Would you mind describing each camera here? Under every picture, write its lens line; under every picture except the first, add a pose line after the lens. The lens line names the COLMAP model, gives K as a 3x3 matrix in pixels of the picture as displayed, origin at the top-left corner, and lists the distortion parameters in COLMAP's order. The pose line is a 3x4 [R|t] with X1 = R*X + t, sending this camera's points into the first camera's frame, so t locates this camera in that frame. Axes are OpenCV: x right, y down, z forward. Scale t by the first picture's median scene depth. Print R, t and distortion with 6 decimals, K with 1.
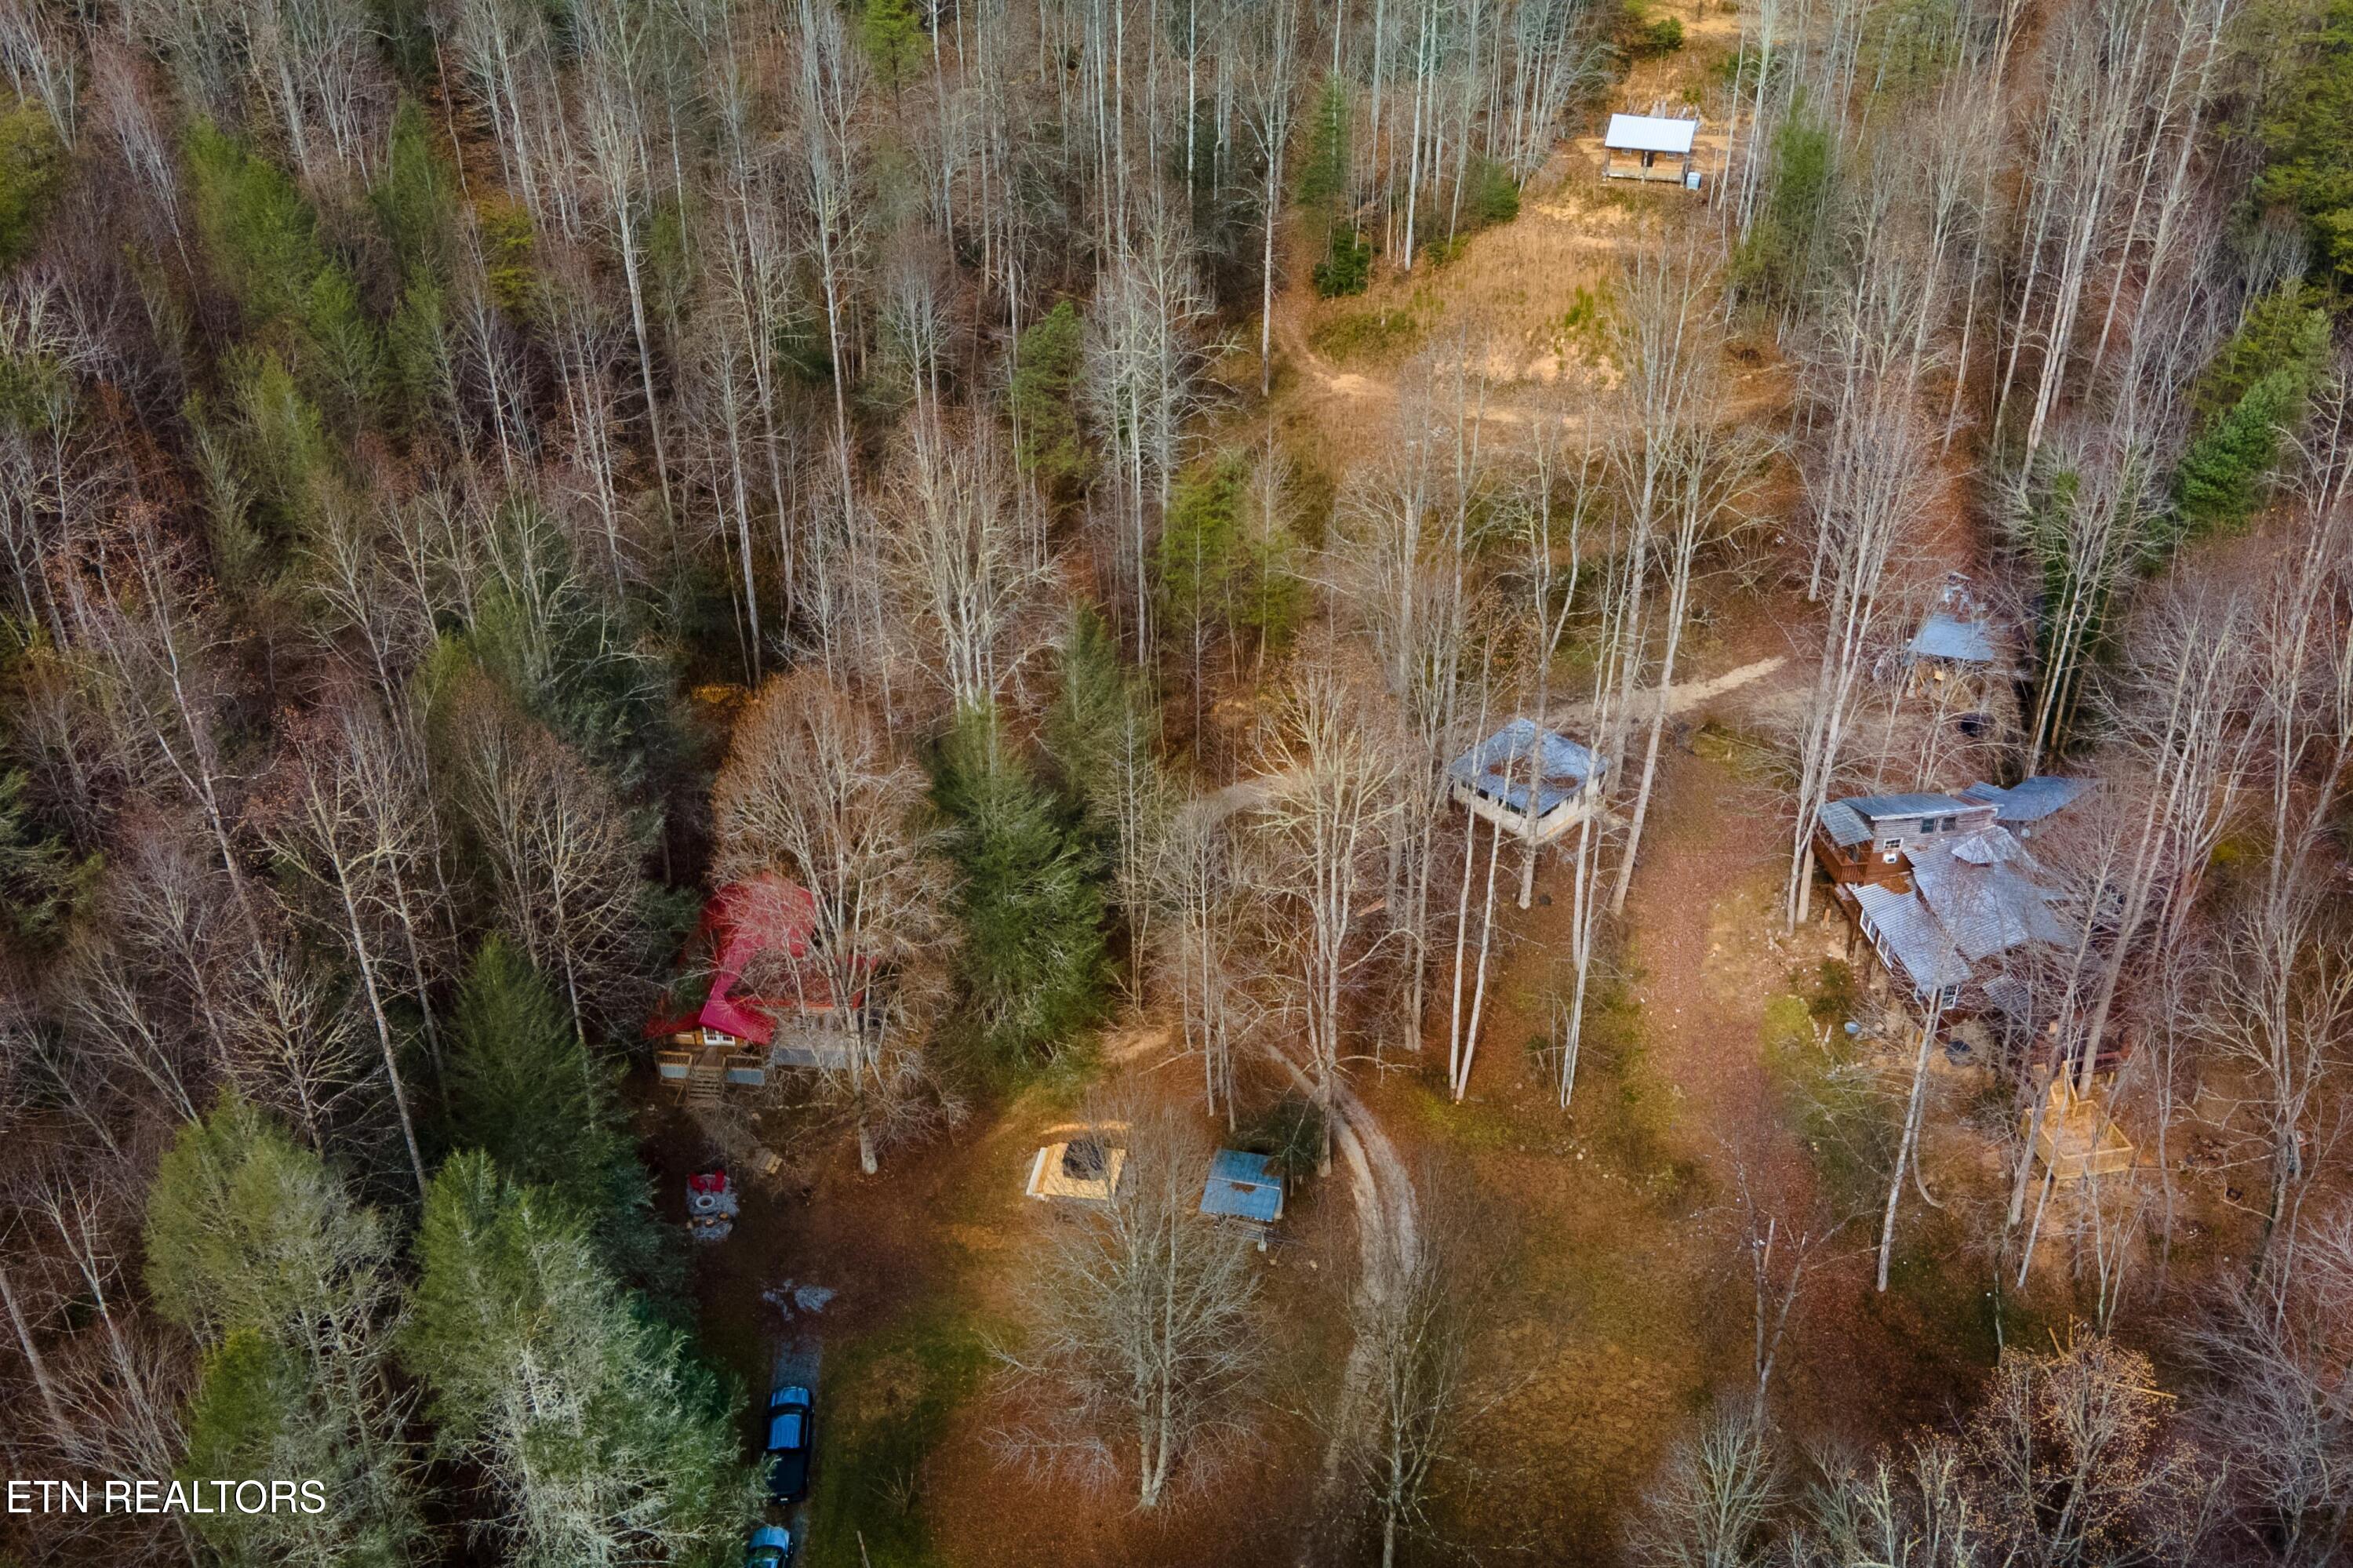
lens RADIAL K [[2162.2, 0, 1184.1], [0, 2162.2, 934.1], [0, 0, 1]] dist [0.005101, -0.008367]
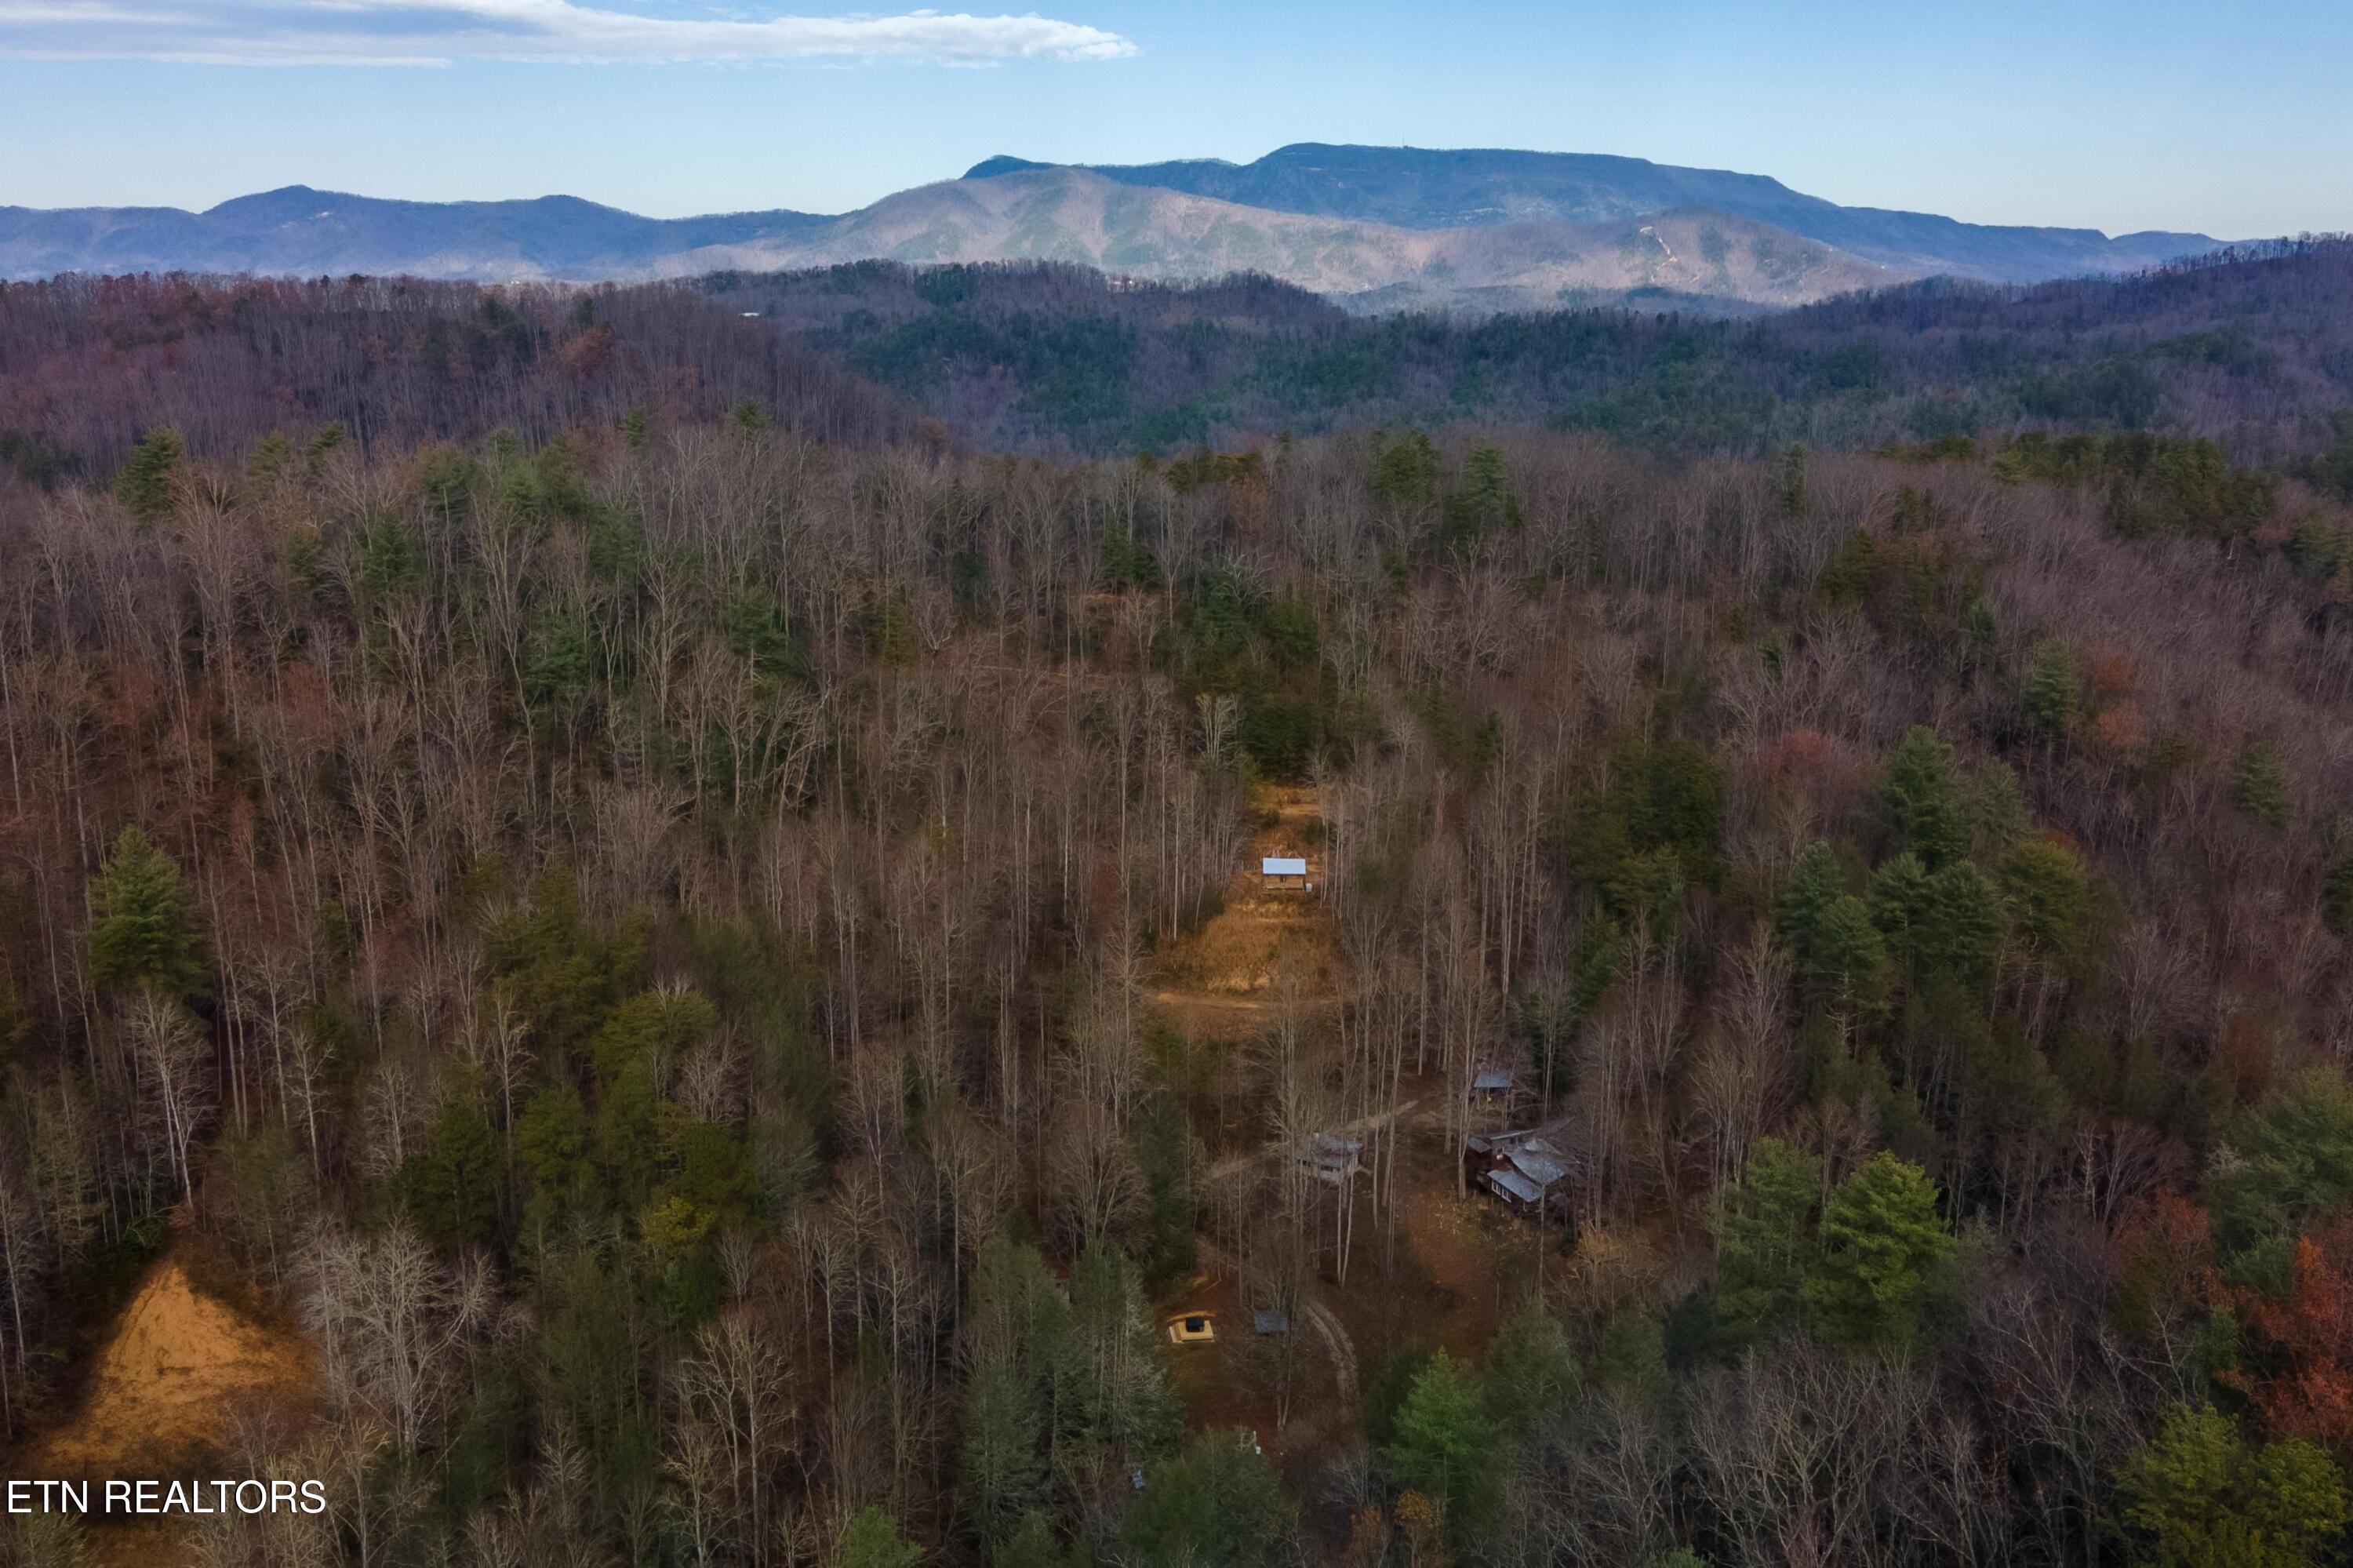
lens RADIAL K [[2162.2, 0, 1184.1], [0, 2162.2, 934.1], [0, 0, 1]] dist [0.005101, -0.008367]
pose [[0.955682, -0.074775, 0.284746, -0.637718], [0.159629, 0.944300, -0.287779, 0.351424], [-0.247367, 0.320478, 0.914387, -1.109293]]
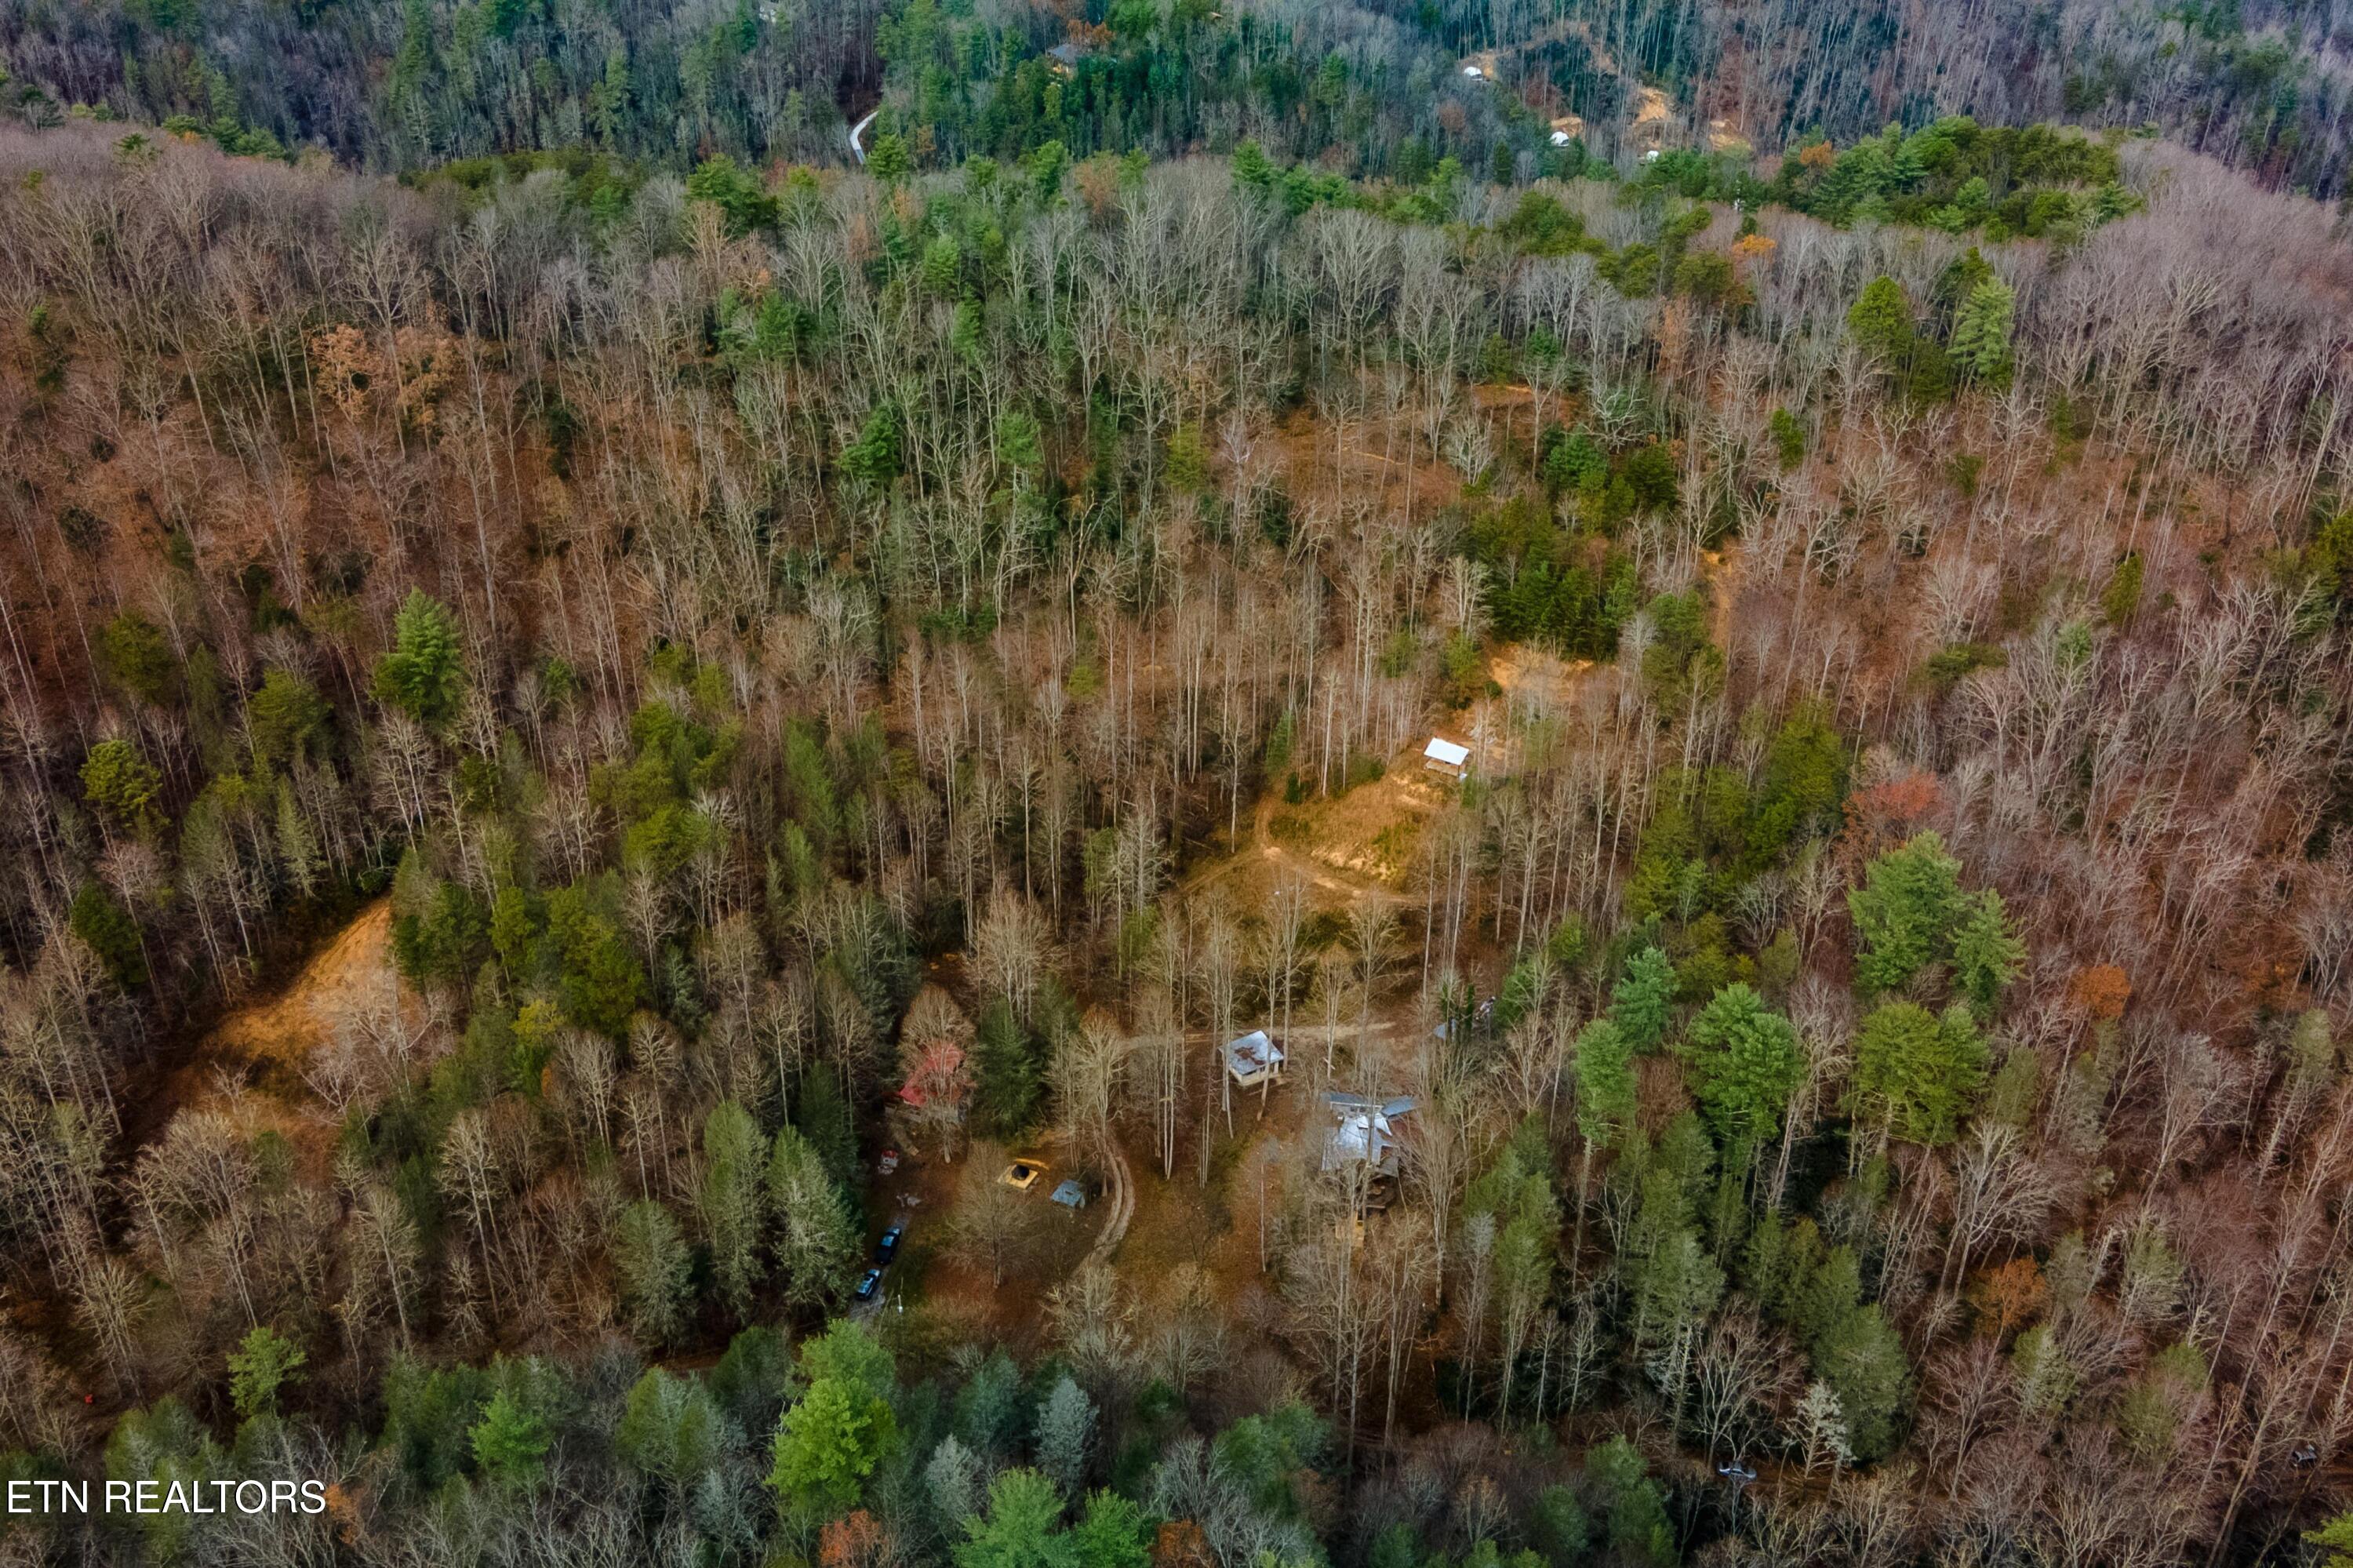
lens RADIAL K [[2162.2, 0, 1184.1], [0, 2162.2, 934.1], [0, 0, 1]] dist [0.005101, -0.008367]
pose [[0.958815, 0.170602, -0.227089, 0.692622], [-0.178297, 0.983882, -0.013658, -0.182531], [0.221098, 0.053584, 0.973778, -1.553568]]
